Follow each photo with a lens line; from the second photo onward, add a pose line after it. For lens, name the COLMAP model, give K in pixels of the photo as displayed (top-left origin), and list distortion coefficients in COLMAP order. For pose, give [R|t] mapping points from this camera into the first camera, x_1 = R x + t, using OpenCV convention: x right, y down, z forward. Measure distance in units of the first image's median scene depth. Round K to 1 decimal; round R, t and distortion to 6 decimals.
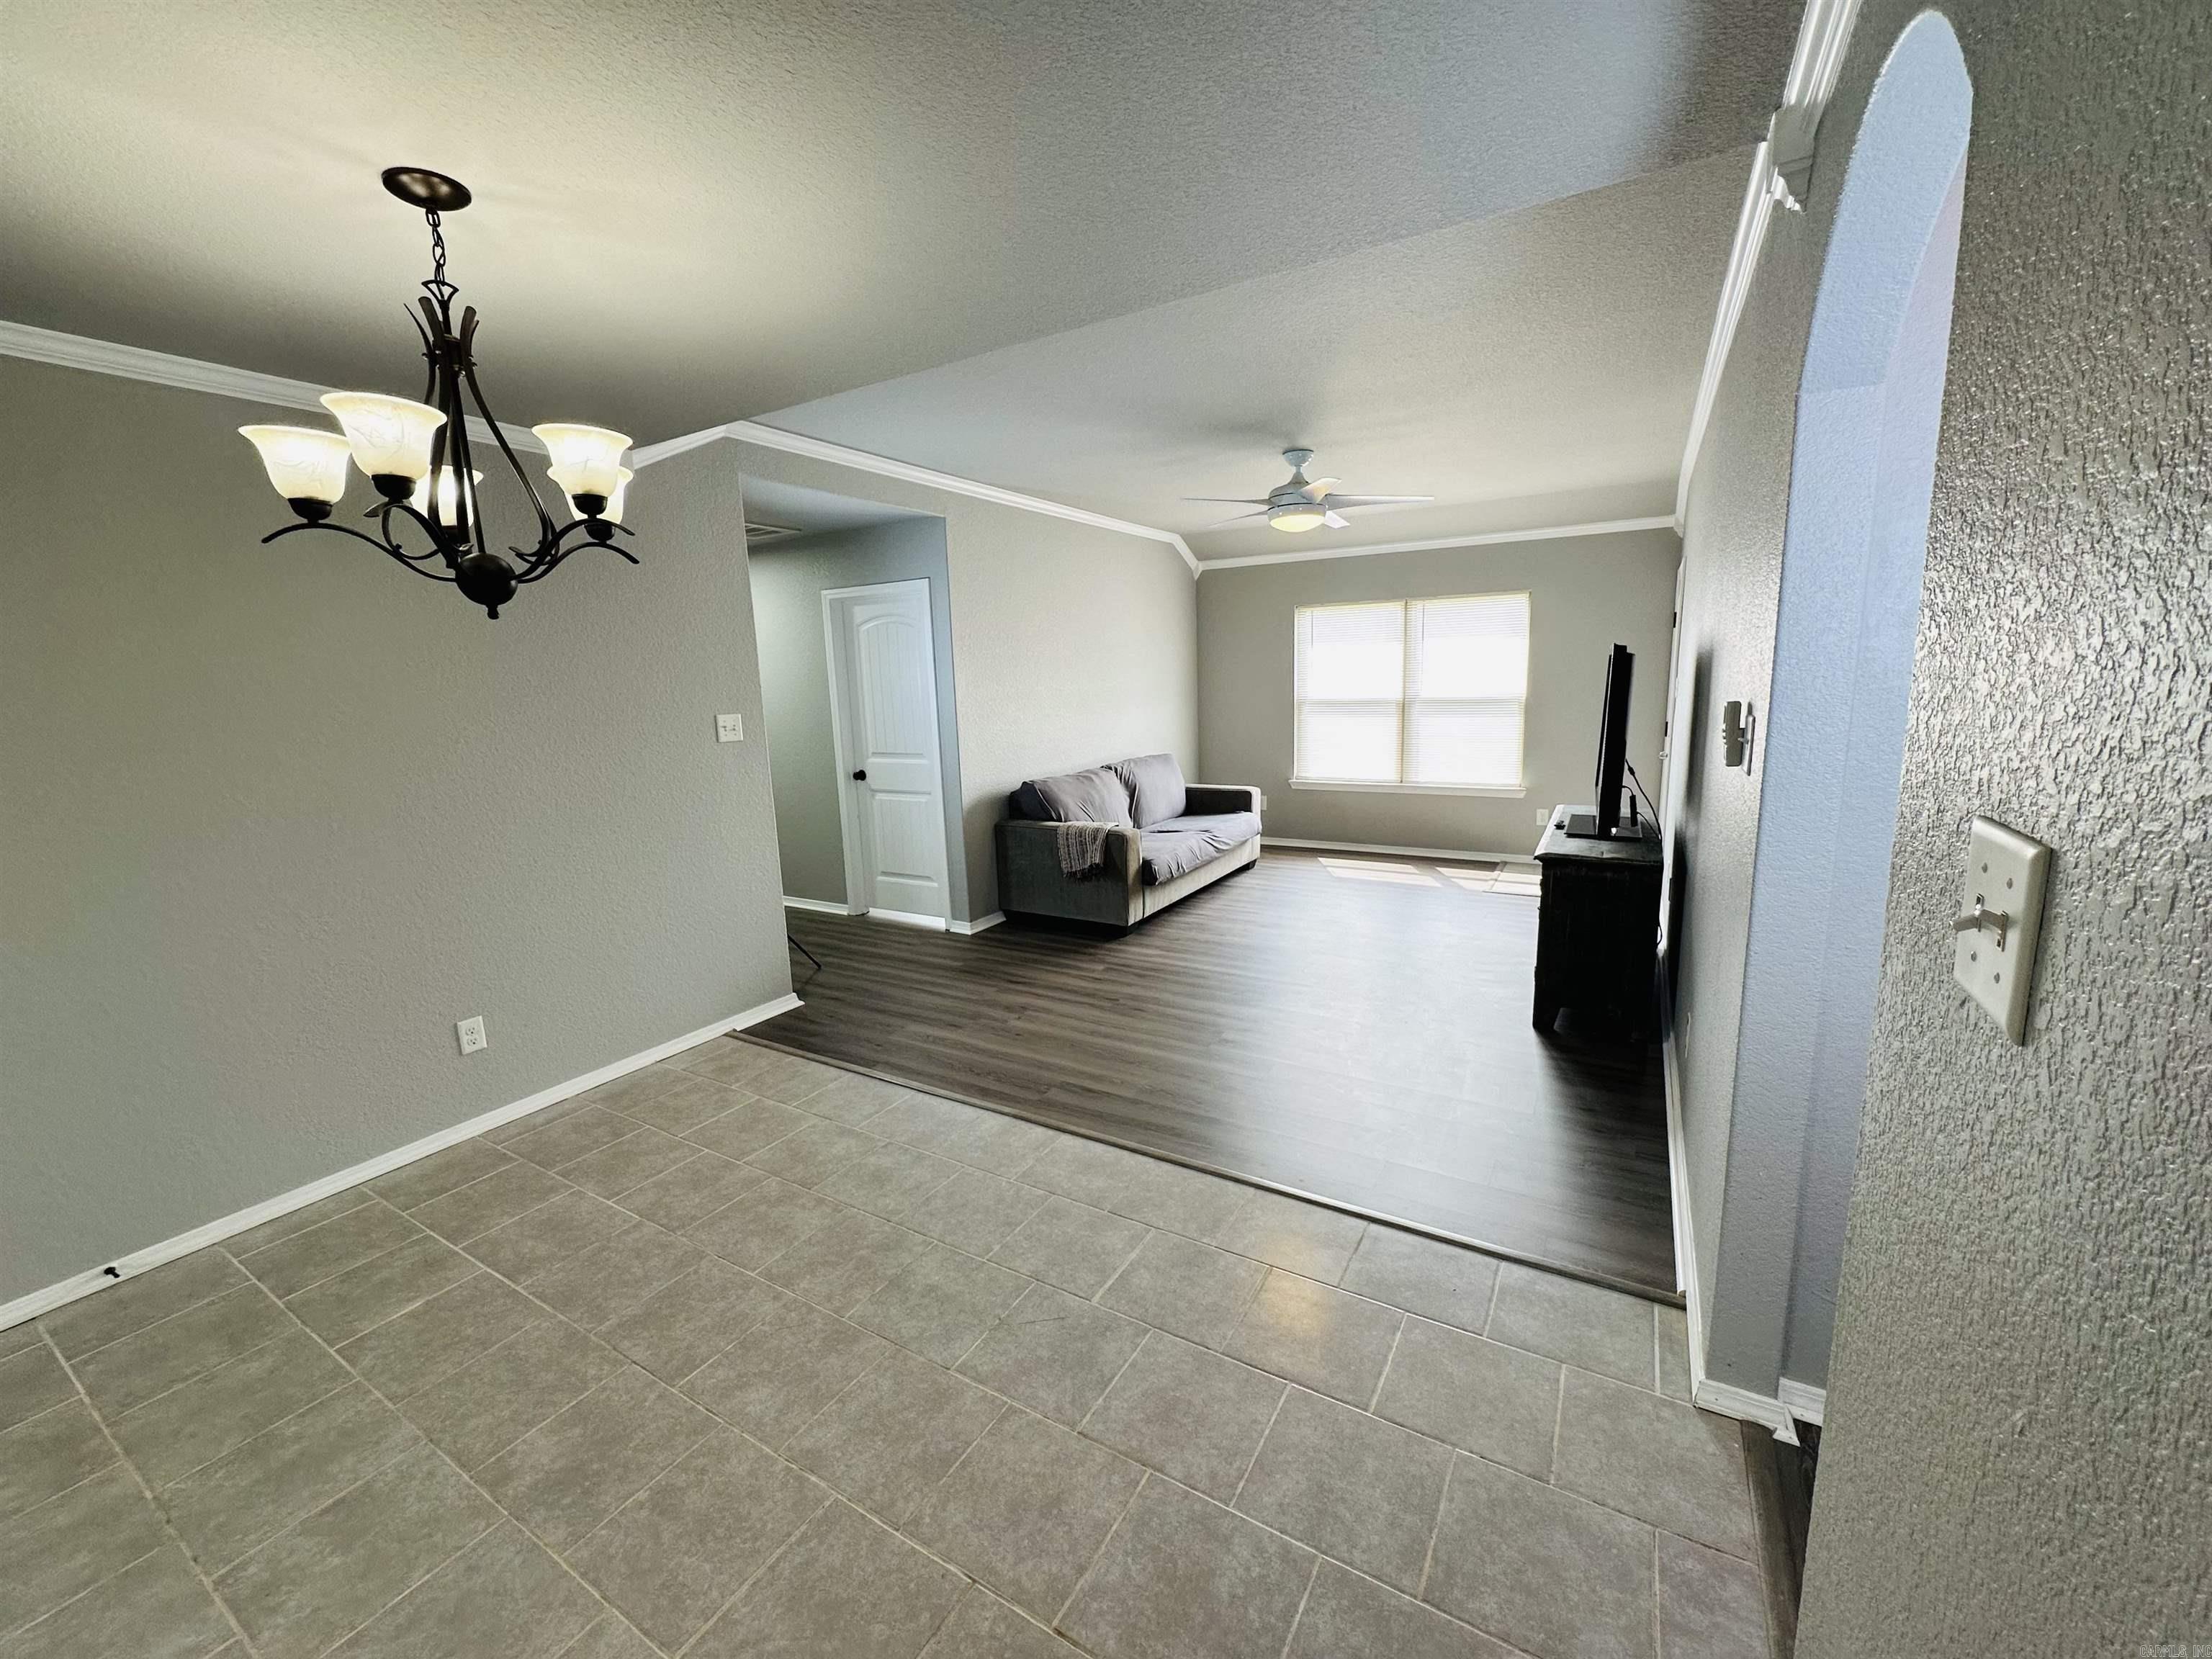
lens RADIAL K [[881.3, 0, 1105.9], [0, 881.3, 831.1], [0, 0, 1]] dist [-0.001332, -0.000196]
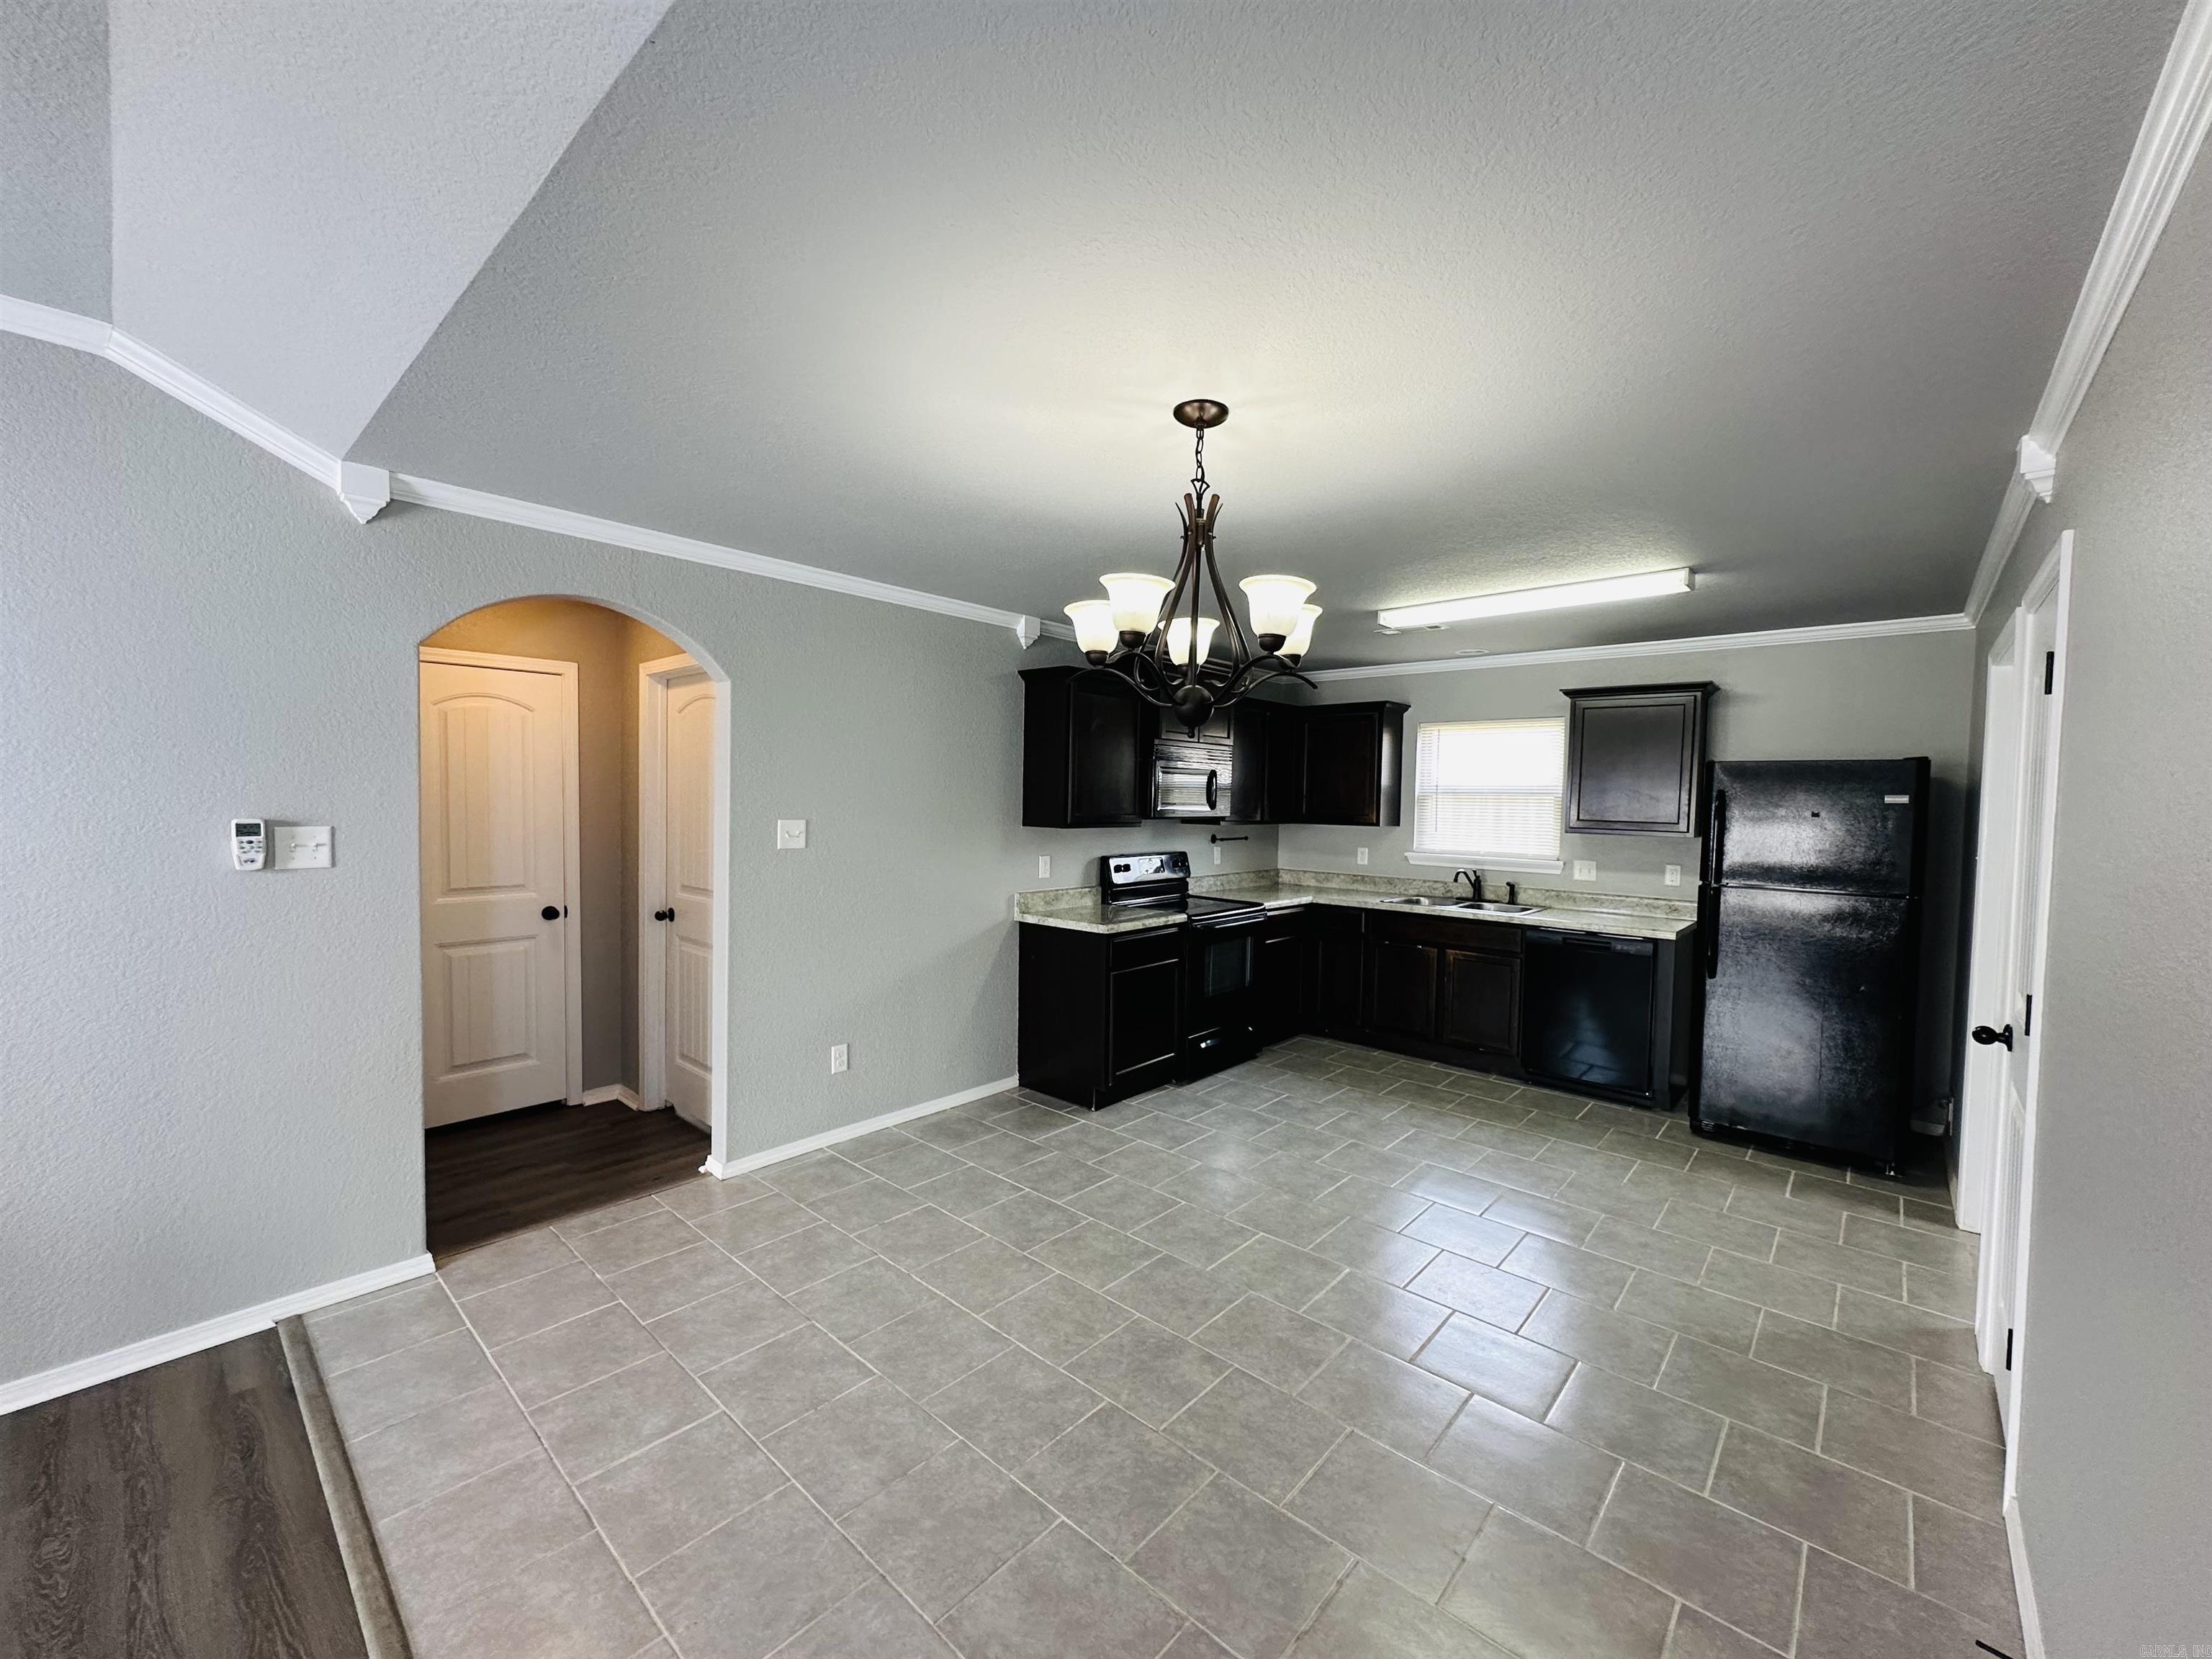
lens RADIAL K [[881.3, 0, 1106.2], [0, 881.3, 832.8], [0, 0, 1]] dist [-0.001332, -0.000196]
pose [[-0.982015, 0.007292, 0.188664, -0.271193], [0.046384, 0.977948, 0.203634, -0.122339], [-0.183019, 0.208723, -0.960697, 0.743670]]
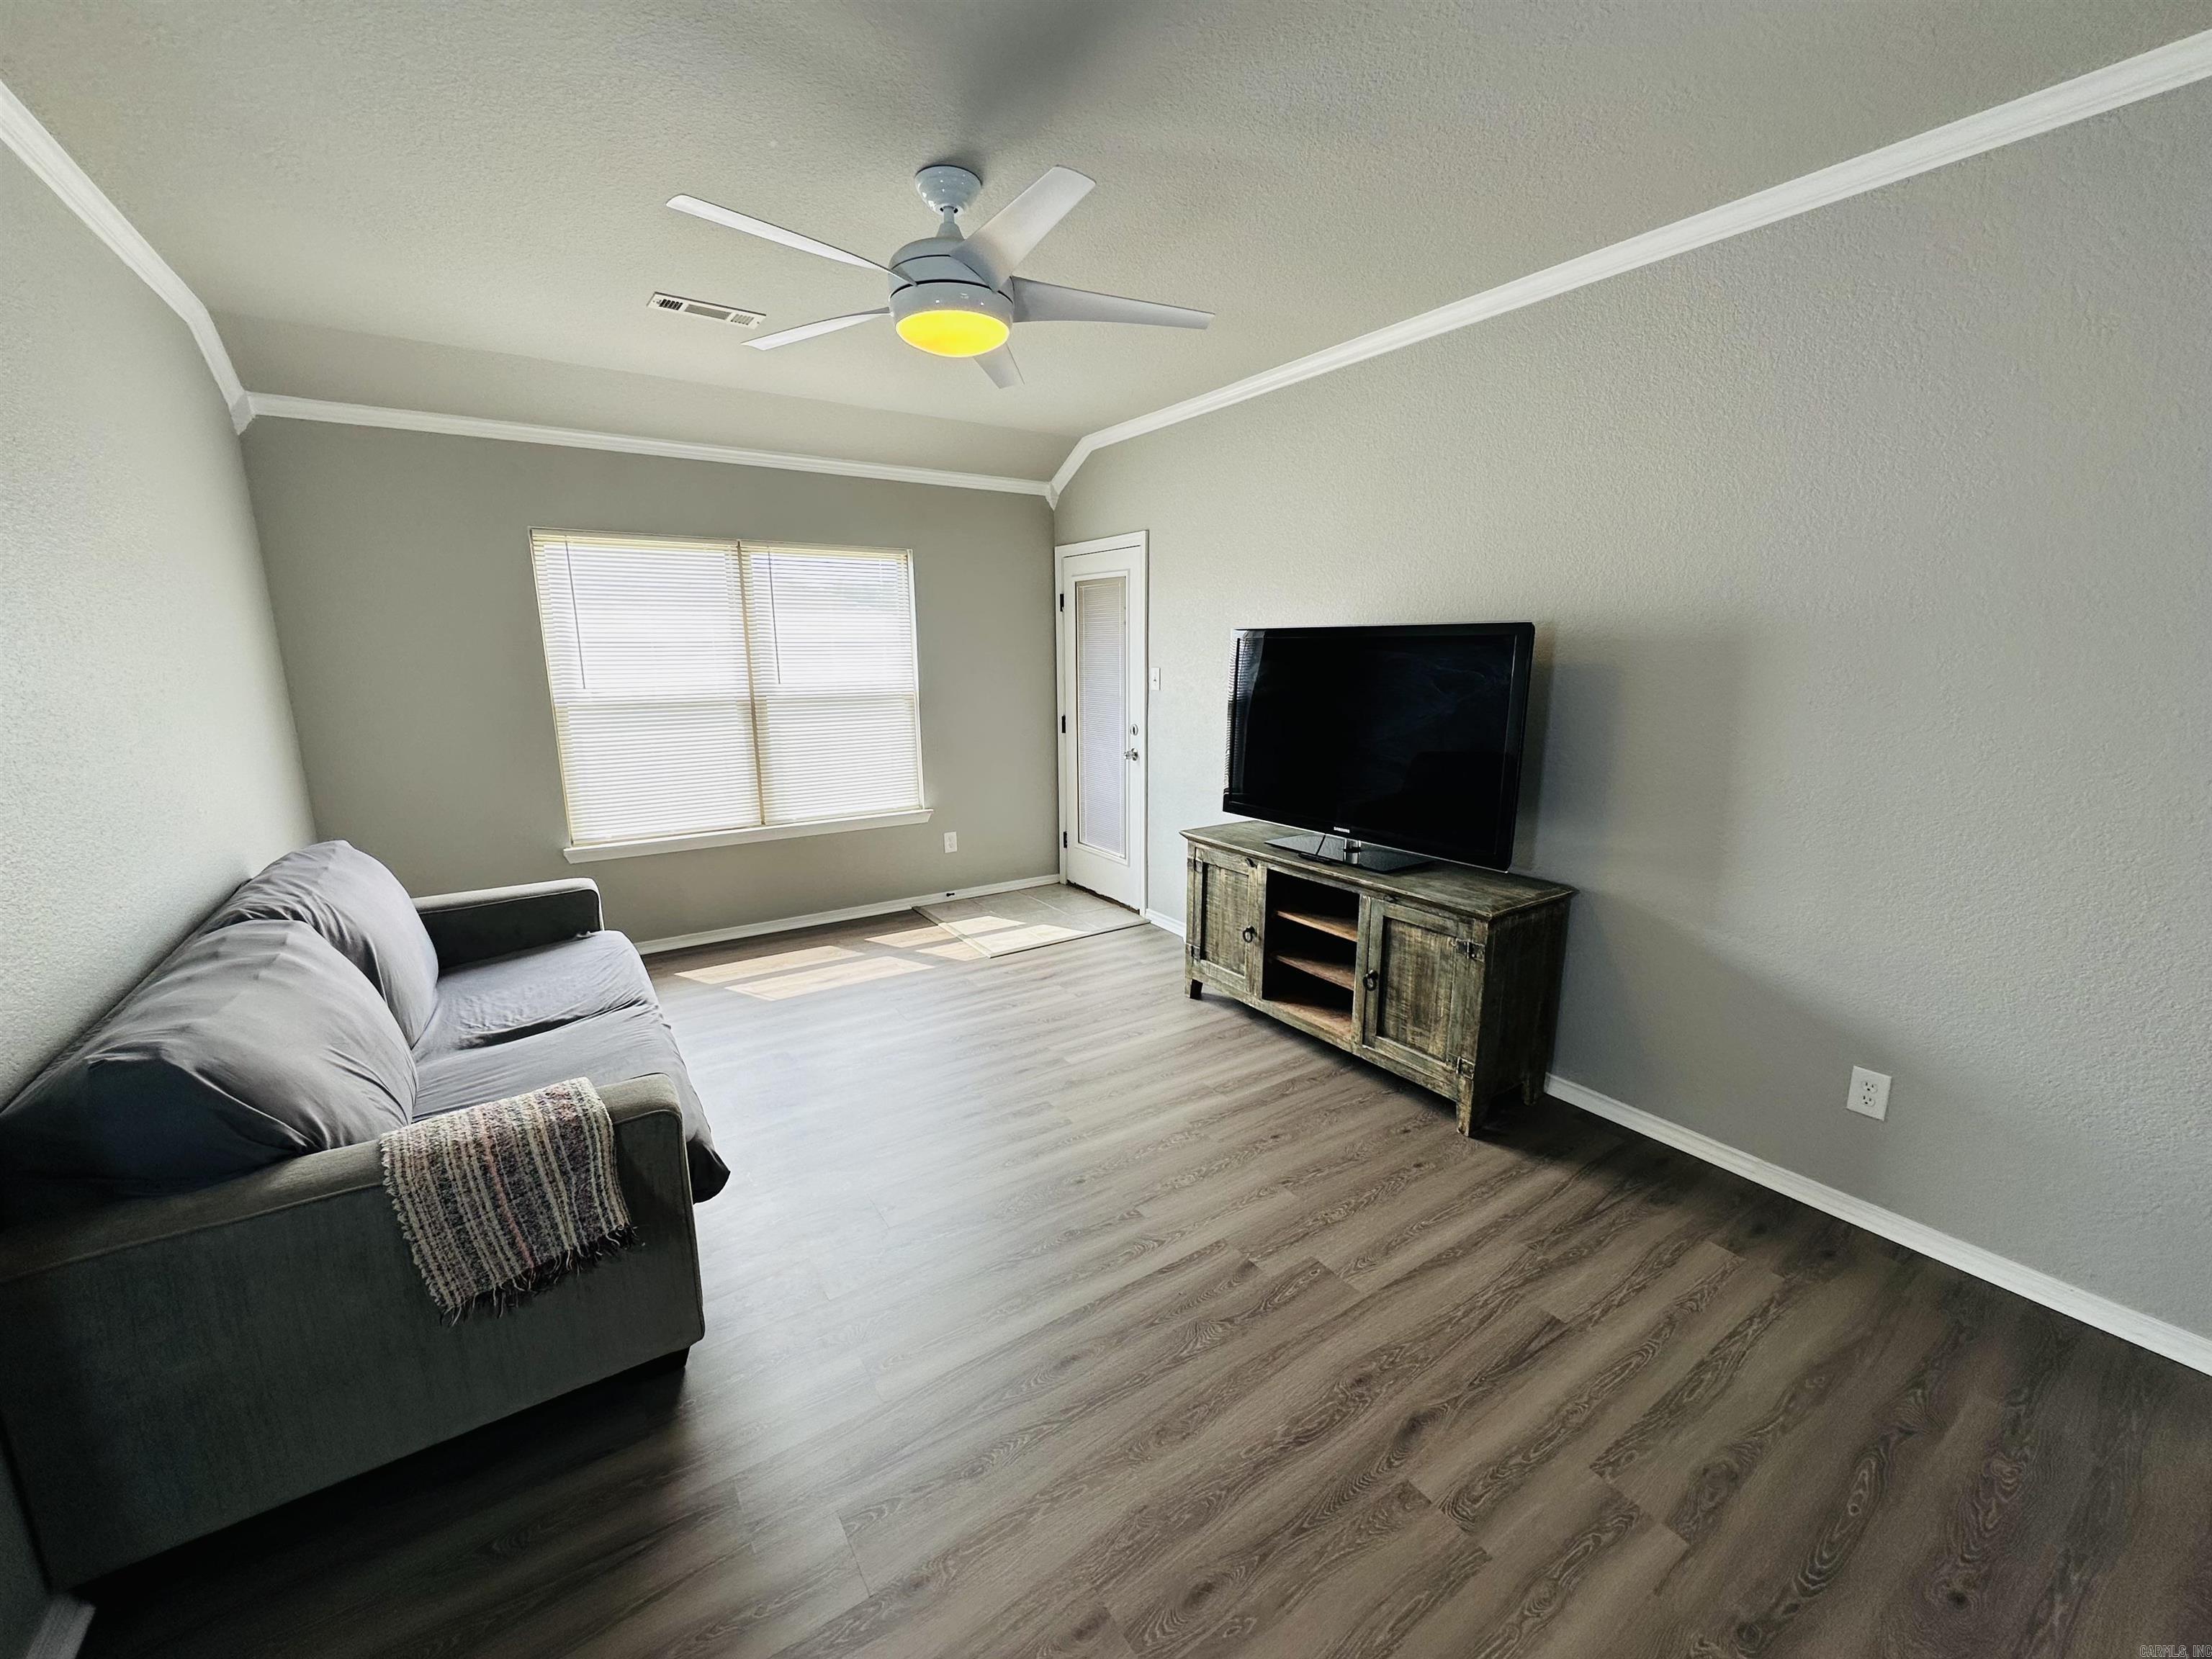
lens RADIAL K [[881.3, 0, 1105.0], [0, 881.3, 832.7], [0, 0, 1]] dist [-0.001332, -0.000196]
pose [[0.432624, -0.158229, 0.887581, -0.195145], [0.148190, 0.983569, 0.103110, -0.111801], [-0.889312, 0.086923, 0.448964, 0.674509]]
